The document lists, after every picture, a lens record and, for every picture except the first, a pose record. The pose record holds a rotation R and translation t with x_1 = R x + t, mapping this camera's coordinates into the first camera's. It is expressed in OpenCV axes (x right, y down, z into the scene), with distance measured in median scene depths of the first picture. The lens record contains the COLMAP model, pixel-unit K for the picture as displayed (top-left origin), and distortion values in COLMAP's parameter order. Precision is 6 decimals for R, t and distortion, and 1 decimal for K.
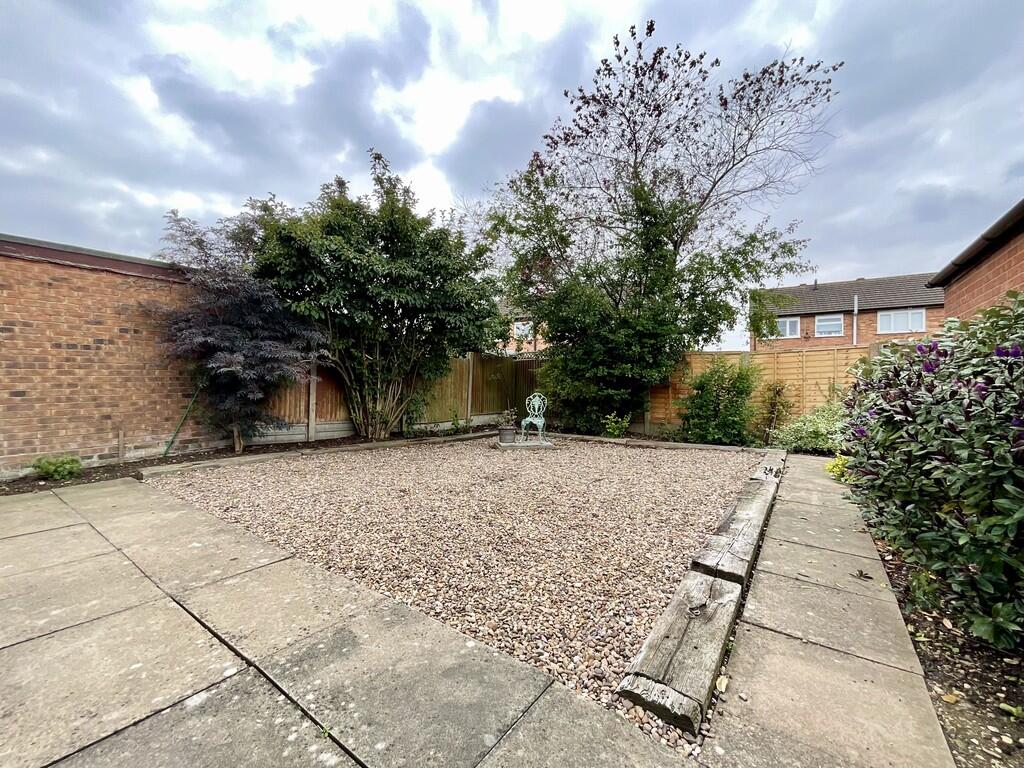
lens RADIAL K [[419.7, 0, 514.1], [0, 419.7, 384.0], [0, 0, 1]] dist [-0.002632, 0.000065]
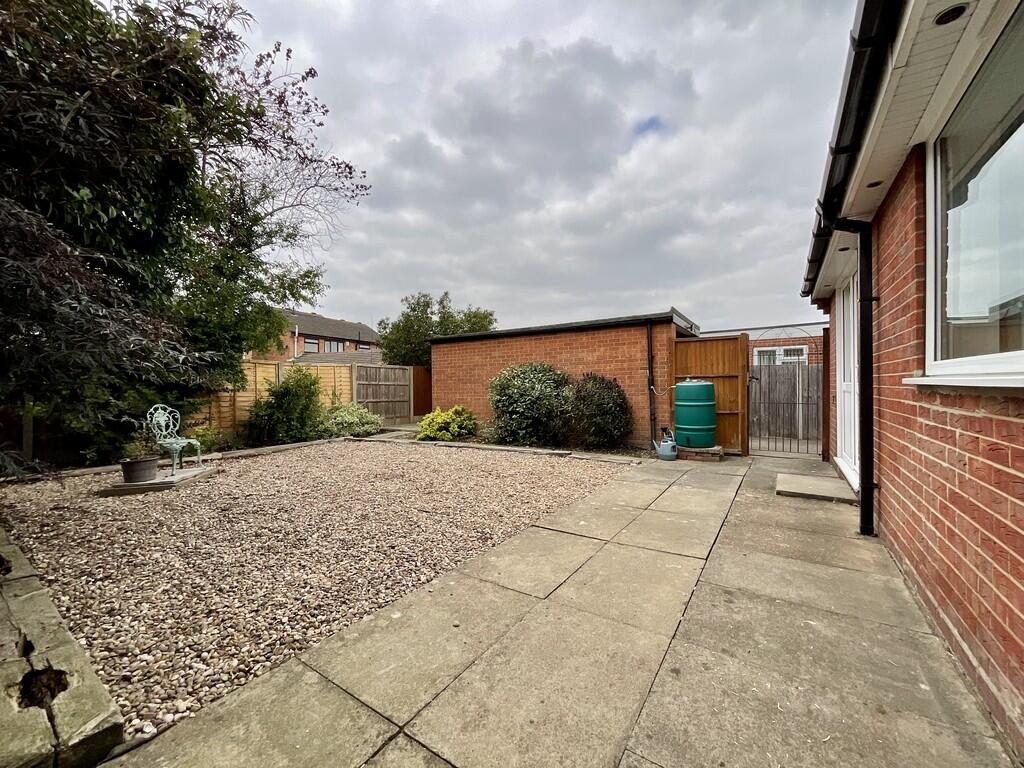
lens RADIAL K [[419.7, 0, 514.1], [0, 419.7, 384.0], [0, 0, 1]] dist [-0.002632, 0.000065]
pose [[-0.042244, 0.000951, 0.999107, -2.088447], [0.011581, 0.999933, -0.000462, -0.018581], [-0.999040, 0.011552, -0.042252, 1.325102]]
